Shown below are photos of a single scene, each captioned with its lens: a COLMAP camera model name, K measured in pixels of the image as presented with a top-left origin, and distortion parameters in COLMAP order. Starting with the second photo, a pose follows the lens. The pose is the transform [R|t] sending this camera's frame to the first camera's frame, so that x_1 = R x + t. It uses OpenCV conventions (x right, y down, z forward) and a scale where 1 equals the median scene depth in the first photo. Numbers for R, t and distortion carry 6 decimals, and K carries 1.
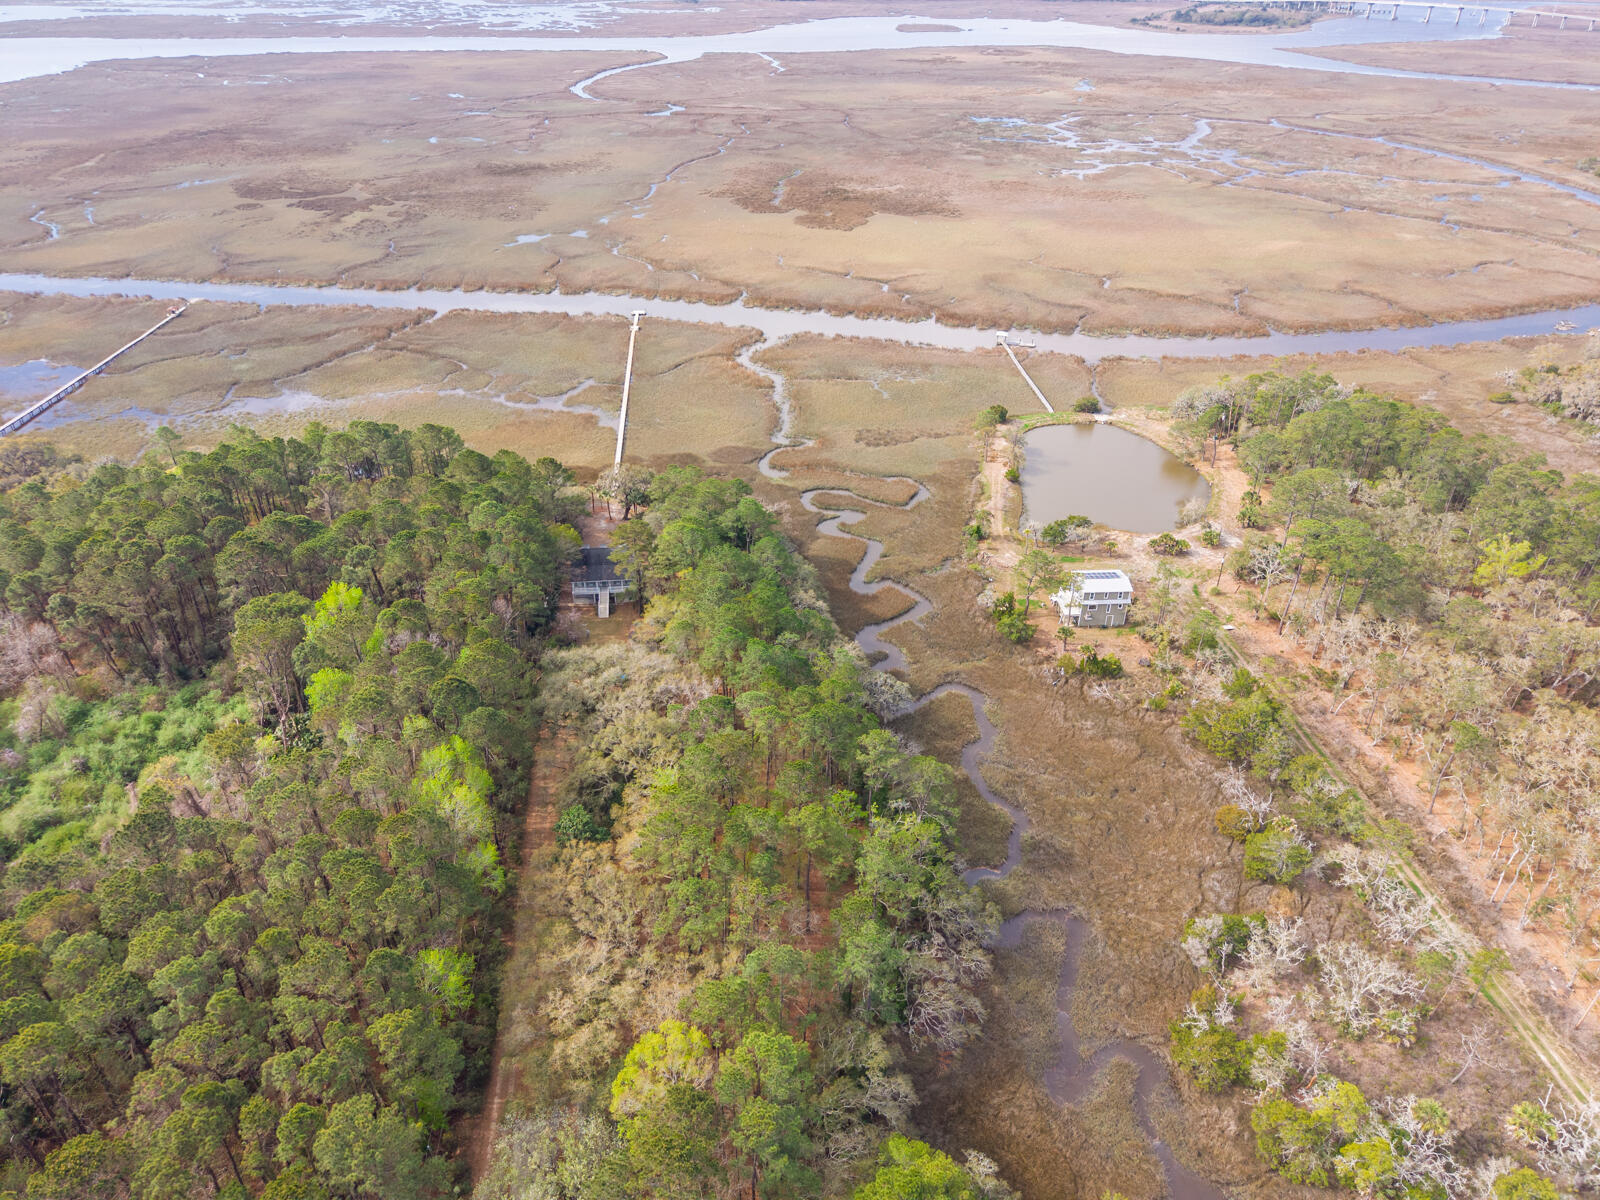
lens RADIAL K [[1079.9, 0, 800.0], [0, 1079.9, 600.0], [0, 0, 1]] dist [0.029859, -0.033864]
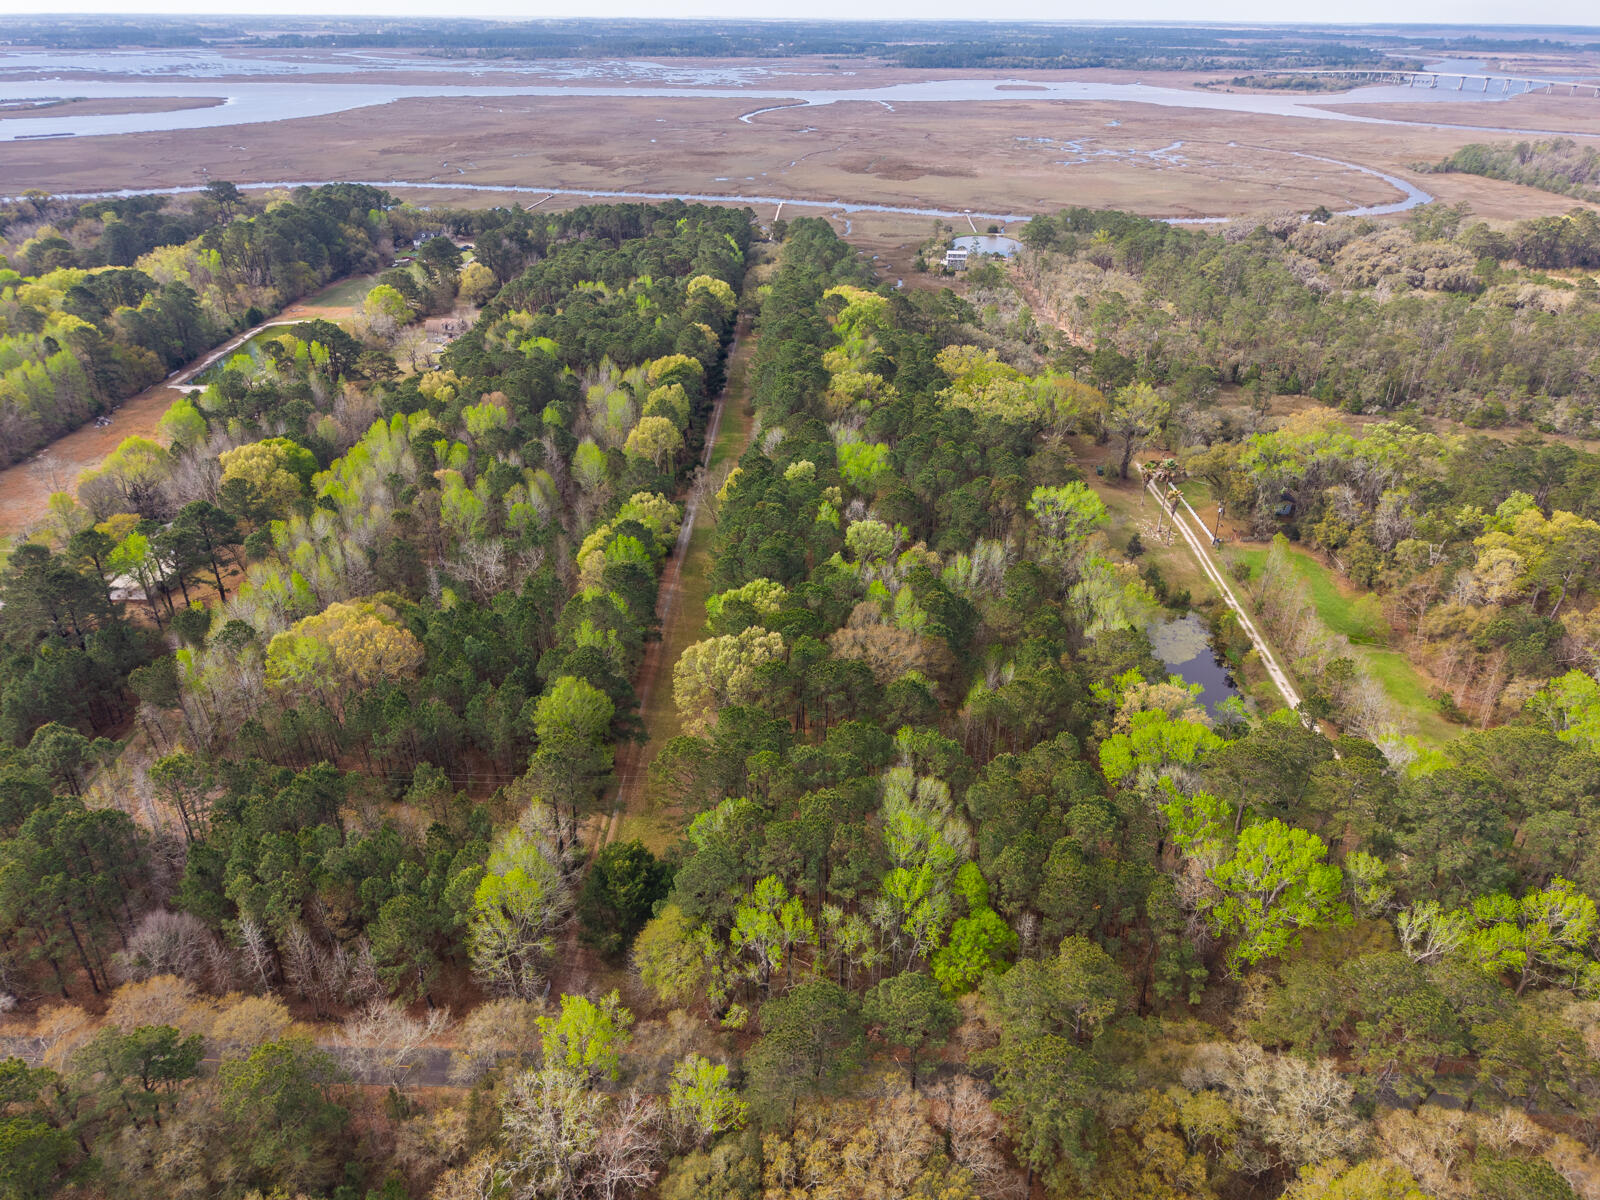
lens RADIAL K [[1083.5, 0, 800.0], [0, 1083.5, 600.0], [0, 0, 1]] dist [0.012873, -0.009311]
pose [[0.992822, 0.061566, -0.102536, 0.147240], [-0.067142, 0.996395, -0.051846, 0.641564], [0.098975, 0.058358, 0.993377, -1.038623]]
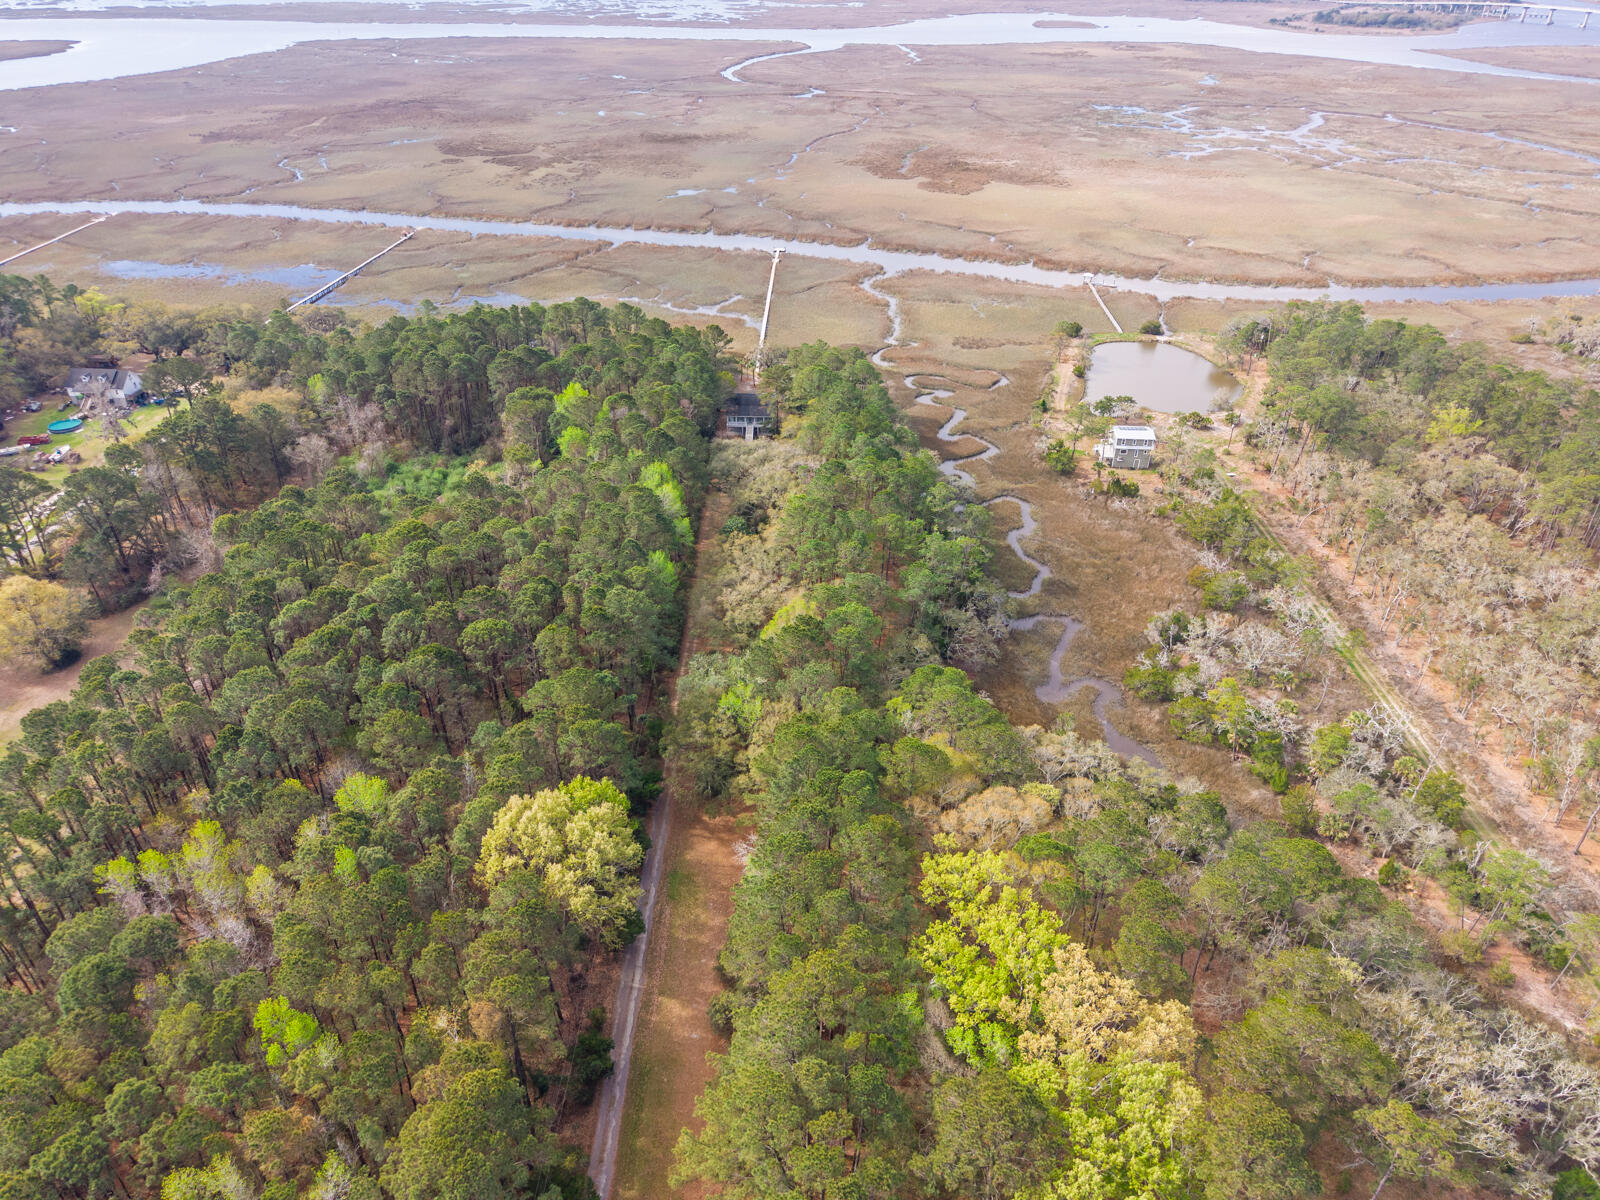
lens RADIAL K [[1083.5, 0, 800.0], [0, 1083.5, 600.0], [0, 0, 1]] dist [0.012873, -0.009311]
pose [[0.993311, 0.066133, -0.094652, 0.013342], [-0.066024, 0.997809, 0.004281, 0.133304], [0.094728, 0.001997, 0.995501, -0.215470]]
